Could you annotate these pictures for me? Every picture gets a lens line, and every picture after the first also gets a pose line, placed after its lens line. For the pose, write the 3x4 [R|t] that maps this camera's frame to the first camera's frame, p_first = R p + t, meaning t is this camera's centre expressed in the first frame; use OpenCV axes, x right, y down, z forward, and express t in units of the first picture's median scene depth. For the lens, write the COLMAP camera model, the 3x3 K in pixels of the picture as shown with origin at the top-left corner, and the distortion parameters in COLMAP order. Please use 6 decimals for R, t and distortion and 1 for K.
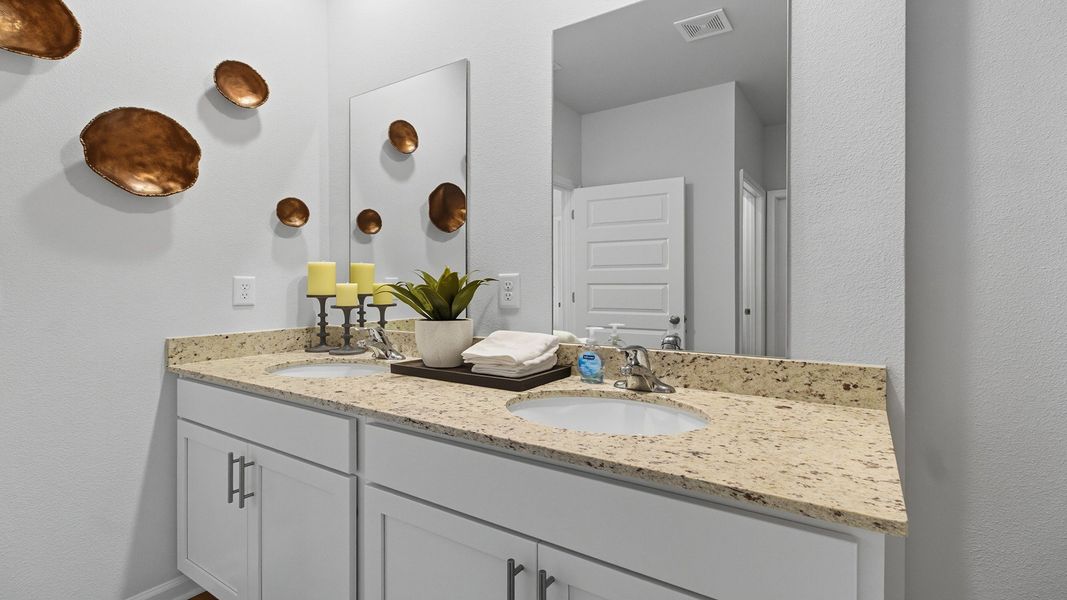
lens RADIAL K [[505.0, 0, 530.5], [0, 505.0, 297.4], [0, 0, 1]] dist [0.000882, 0.000207]
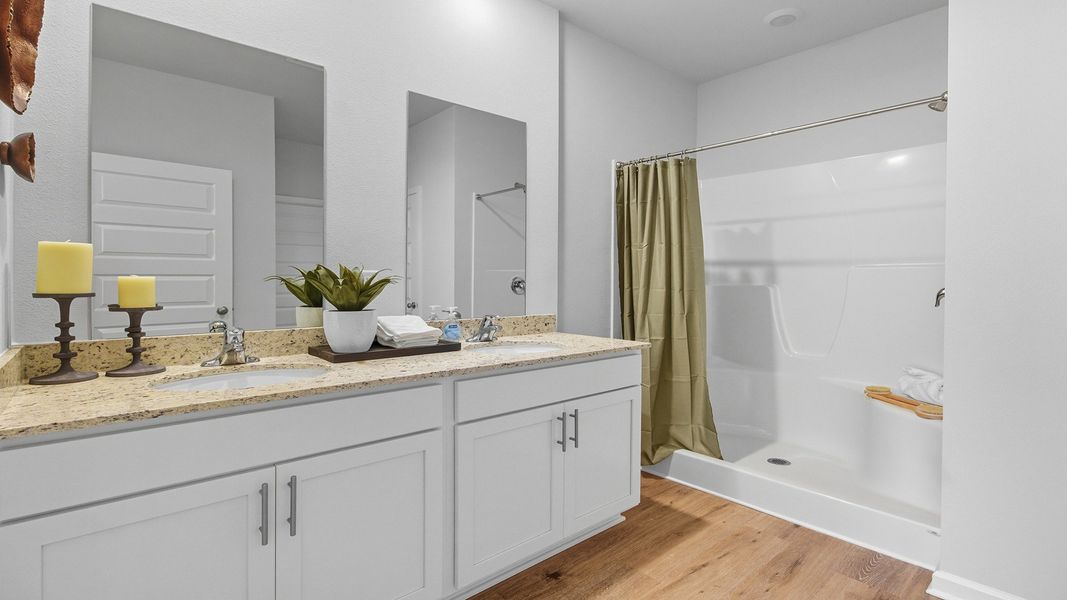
lens RADIAL K [[505.0, 0, 528.4], [0, 505.0, 290.2], [0, 0, 1]] dist [0.000882, 0.000207]
pose [[0.262529, -0.021912, 0.964675, -0.898626], [0.010355, 0.999749, 0.019891, -0.017397], [-0.964869, 0.004767, 0.262689, 0.239427]]
